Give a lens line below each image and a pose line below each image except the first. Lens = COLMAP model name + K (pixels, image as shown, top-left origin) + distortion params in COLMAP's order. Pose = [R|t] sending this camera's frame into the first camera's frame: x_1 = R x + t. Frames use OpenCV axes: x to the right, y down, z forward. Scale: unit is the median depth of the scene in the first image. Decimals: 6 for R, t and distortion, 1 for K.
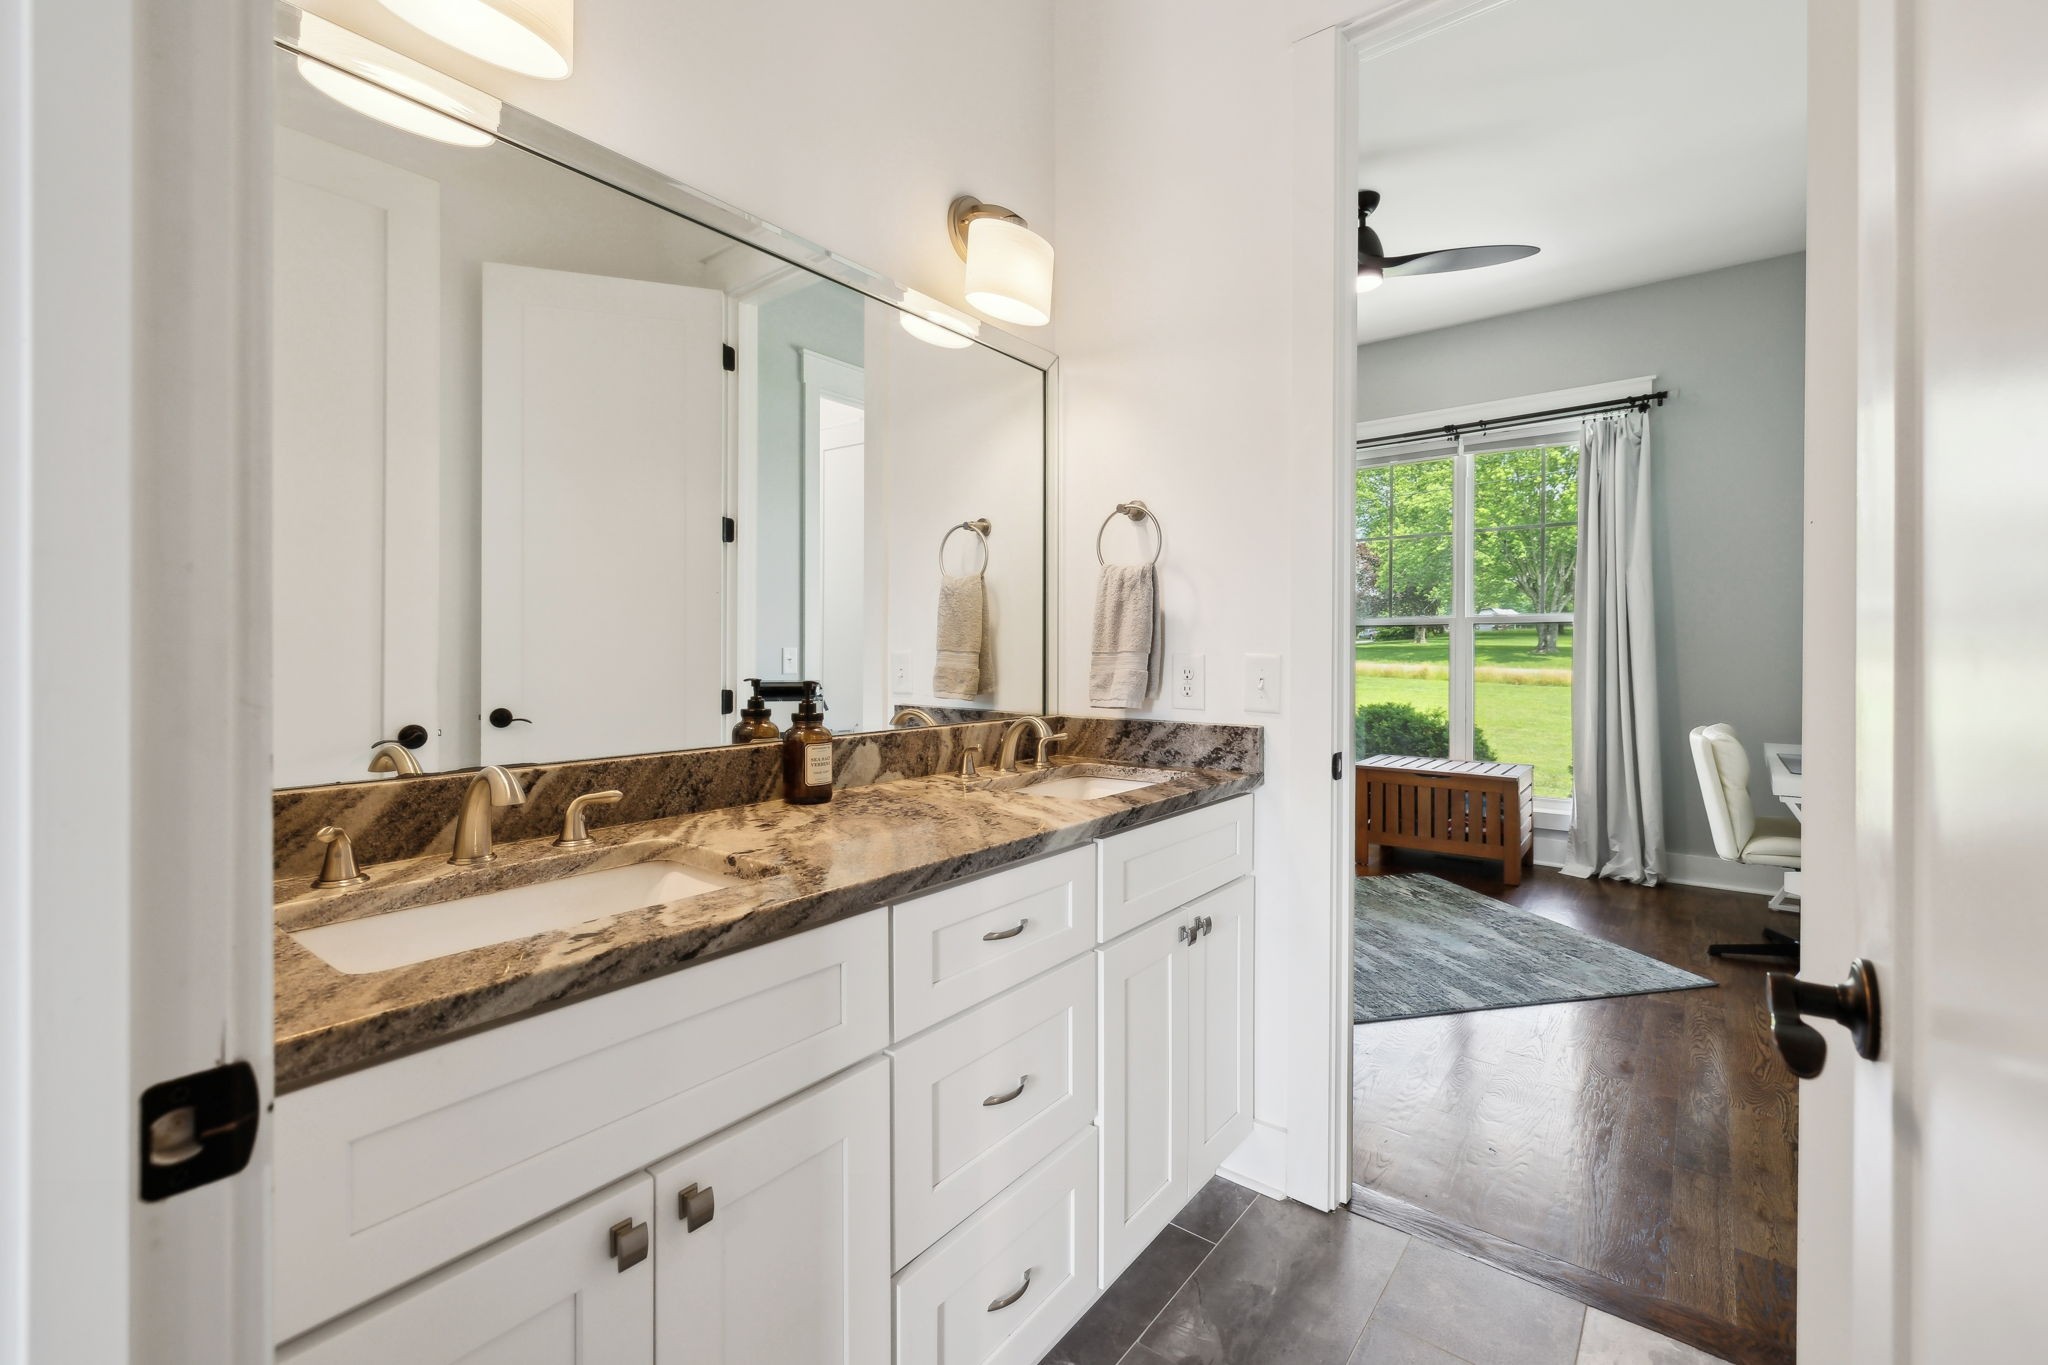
lens RADIAL K [[850.5, 0, 1020.9], [0, 850.5, 655.0], [0, 0, 1]] dist [-0.001548, 0.000033]
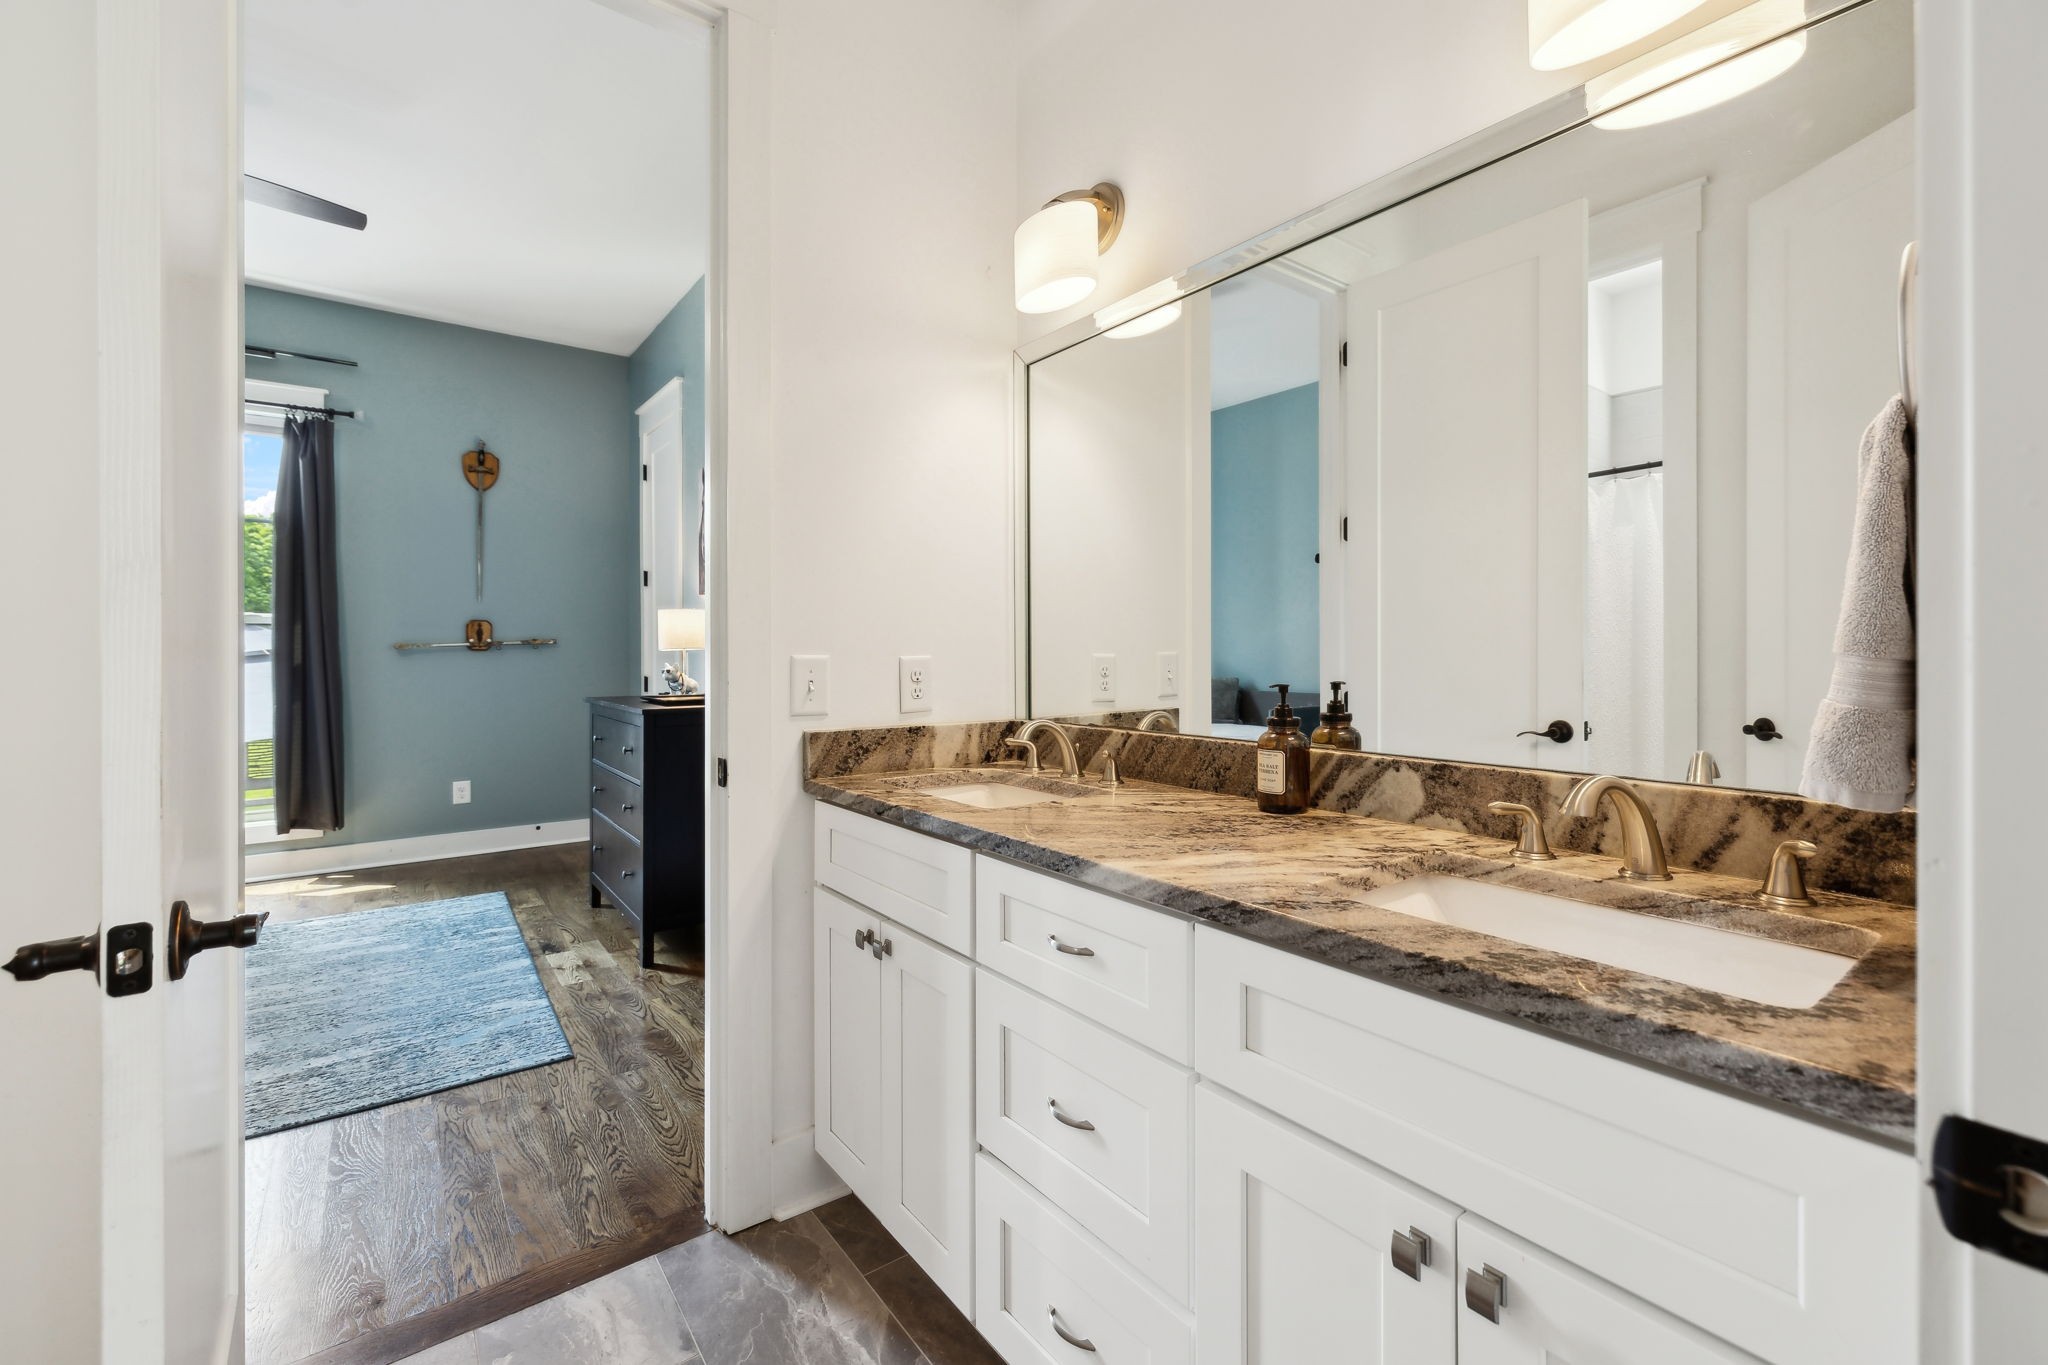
lens RADIAL K [[877.3, 0, 1010.9], [0, 877.3, 649.1], [0, 0, 1]] dist [-0.000420, 0.000152]
pose [[-0.258559, -0.002866, -0.965991, 0.814490], [0.000153, 0.999995, -0.003007, -0.004721], [0.965995, -0.000925, -0.258557, 1.020791]]
